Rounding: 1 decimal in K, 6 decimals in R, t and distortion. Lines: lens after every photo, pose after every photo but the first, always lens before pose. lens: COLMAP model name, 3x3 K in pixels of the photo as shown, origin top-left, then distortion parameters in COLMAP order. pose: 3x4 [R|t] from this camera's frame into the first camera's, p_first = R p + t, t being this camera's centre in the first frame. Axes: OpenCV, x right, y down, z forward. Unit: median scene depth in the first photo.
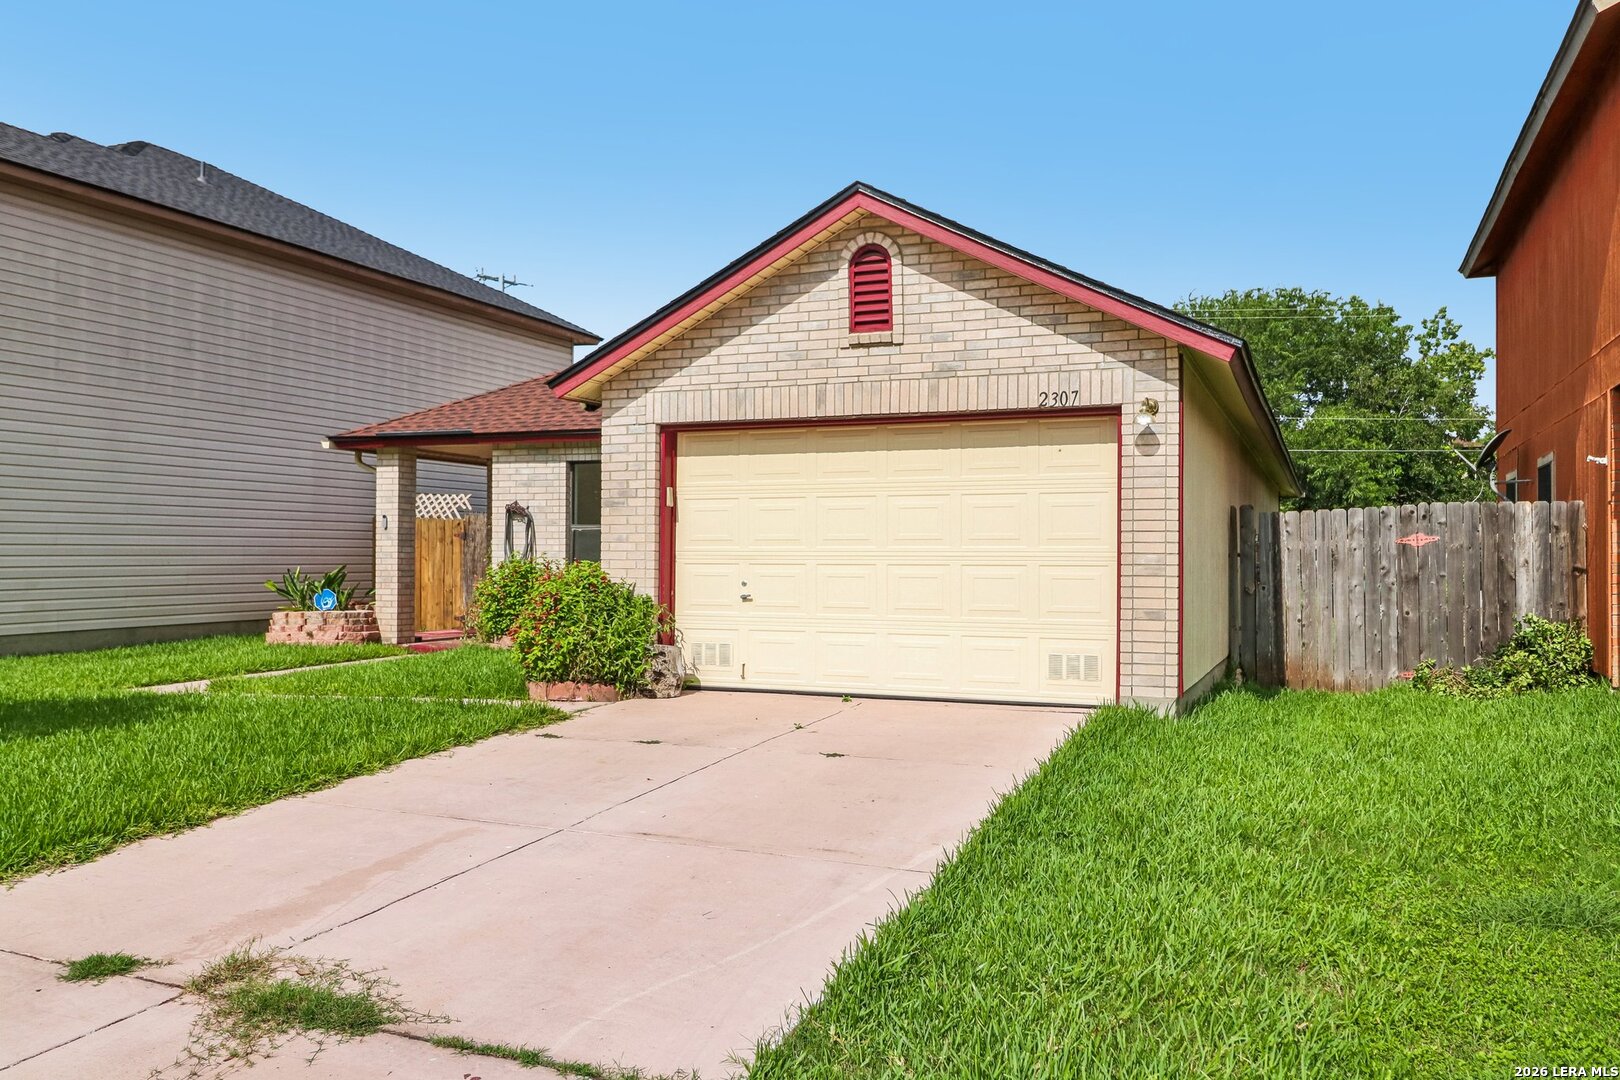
lens RADIAL K [[1287.4, 0, 799.4], [0, 1287.4, 535.7], [0, 0, 1]] dist [0.013349, -0.001541]
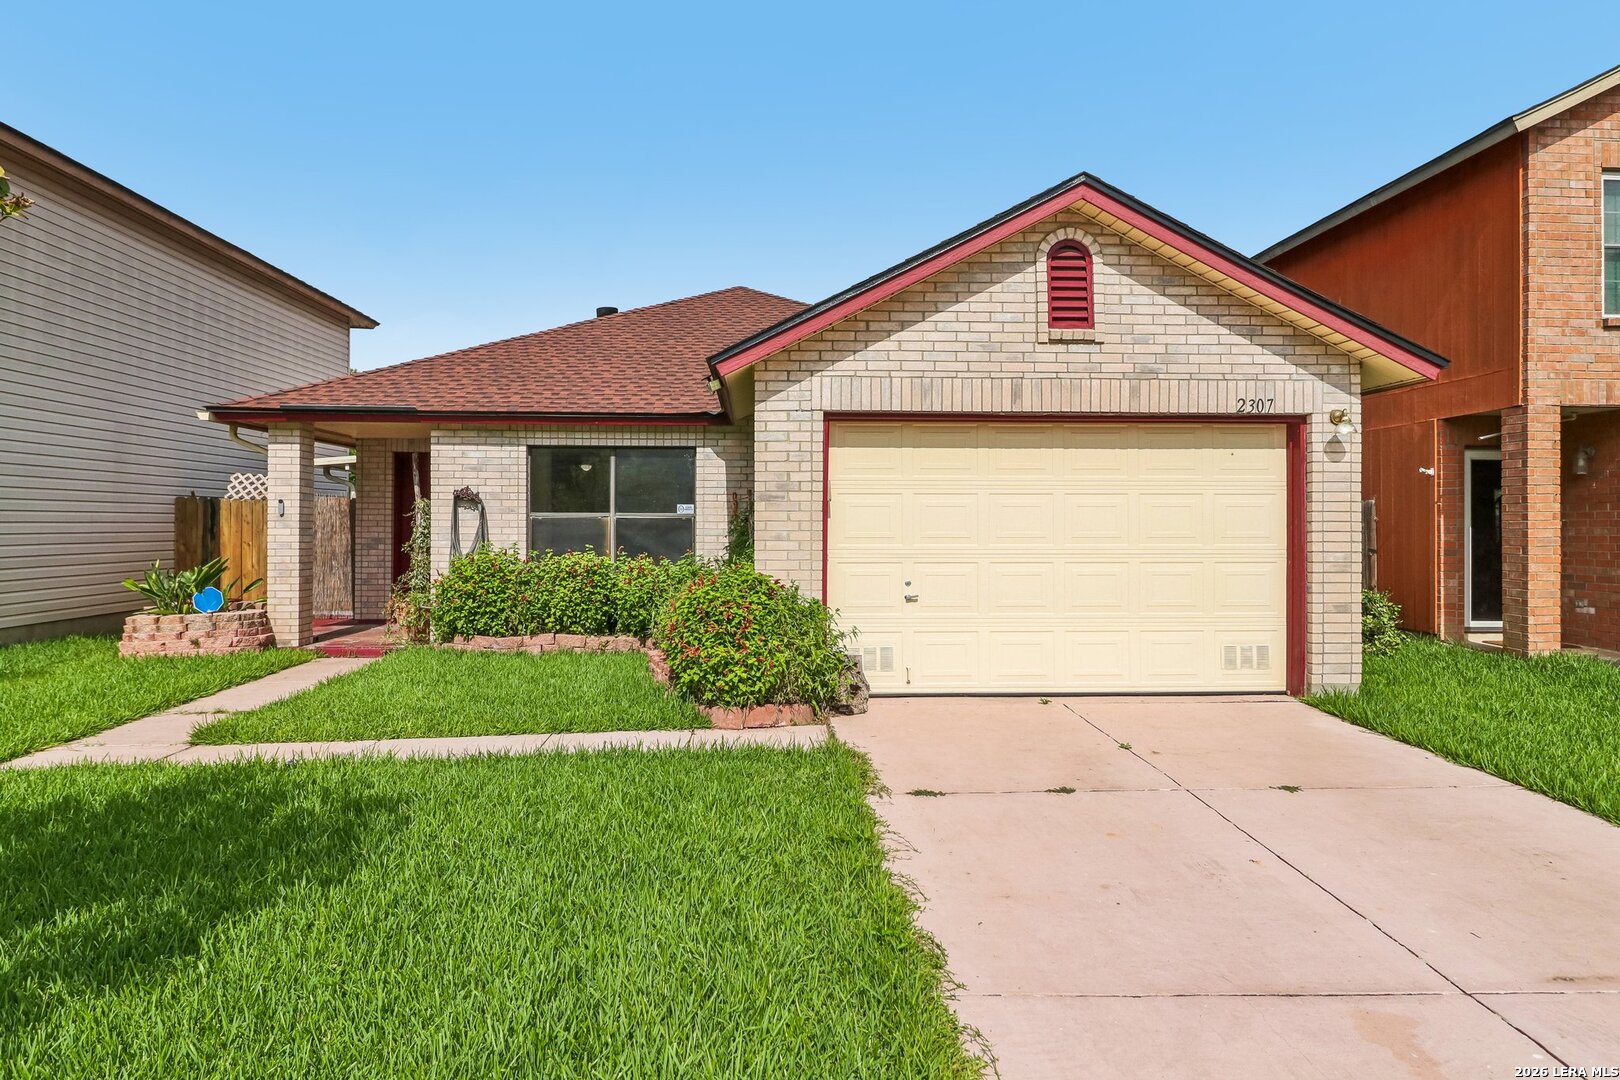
lens RADIAL K [[959.3, 0, 801.5], [0, 959.3, 514.0], [0, 0, 1]] dist [0.003574, -0.005180]
pose [[0.905588, 0.002052, 0.424154, -0.420742], [-0.005101, 0.999969, 0.006054, -0.018116], [-0.424129, -0.007646, 0.905570, 0.397510]]
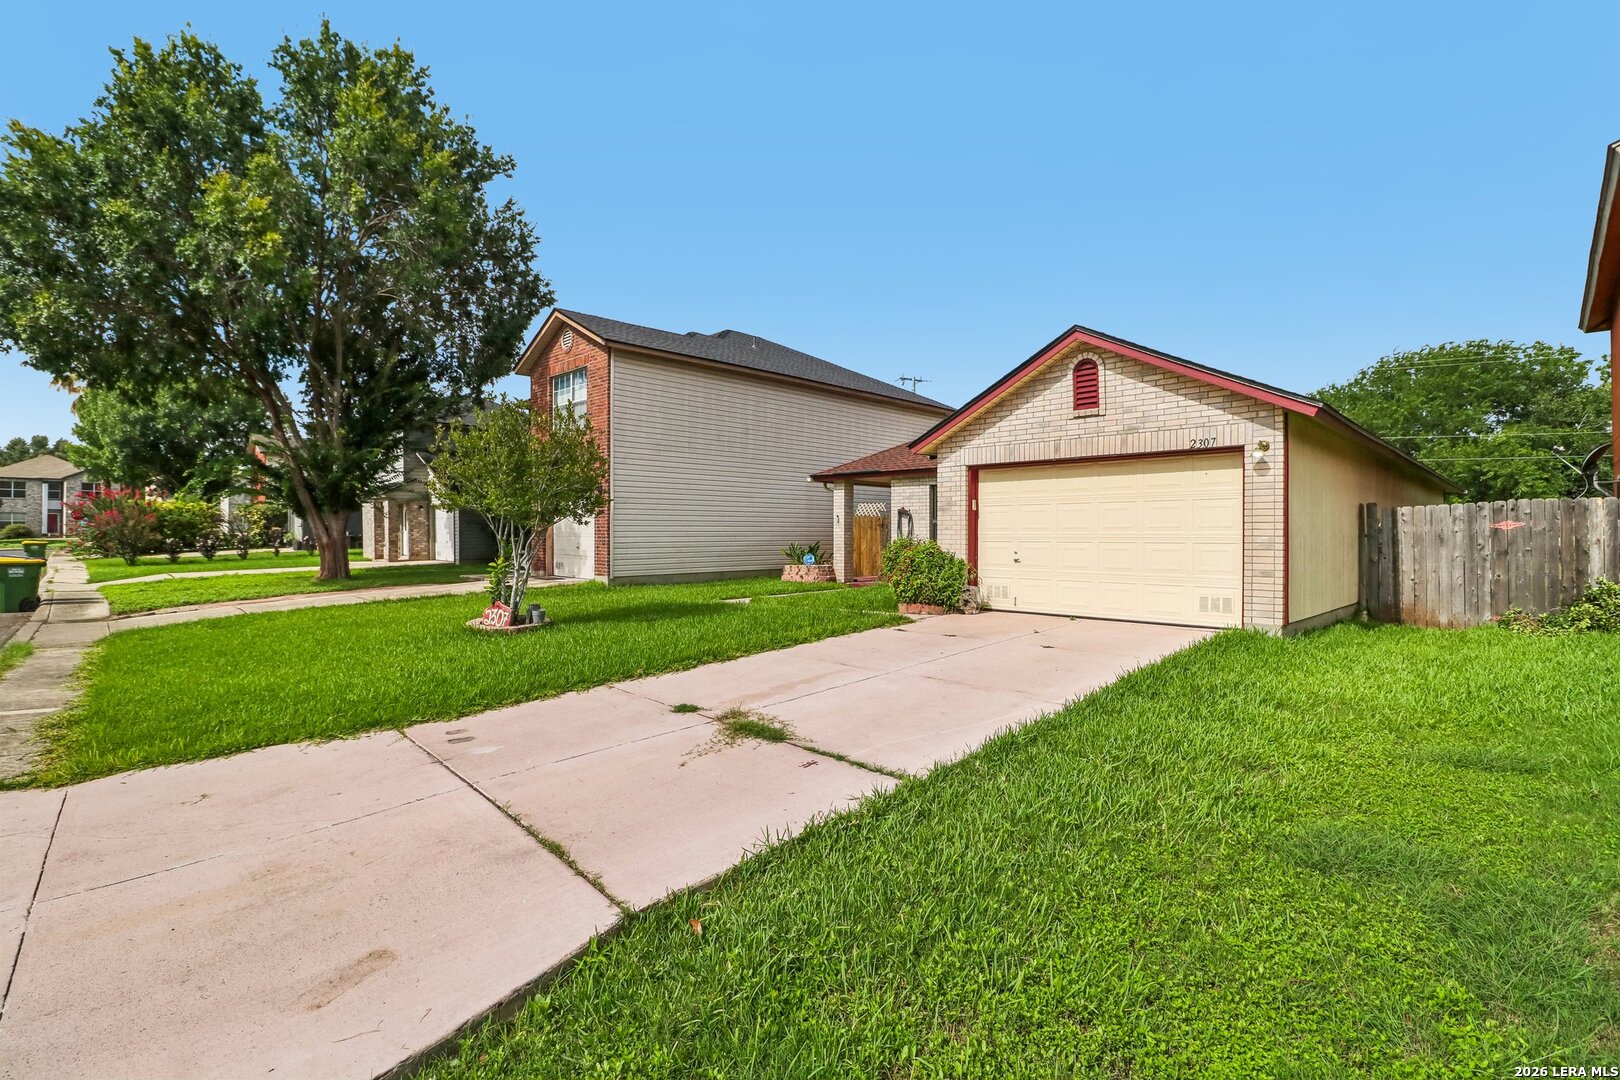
lens RADIAL K [[755.4, 0, 796.9], [0, 755.4, 527.8], [0, 0, 1]] dist [-0.004206, -0.007849]
pose [[0.923618, -0.005433, -0.383277, 0.080142], [0.007814, 0.999959, 0.004657, -0.004879], [0.383236, -0.007296, 0.923622, -0.091929]]
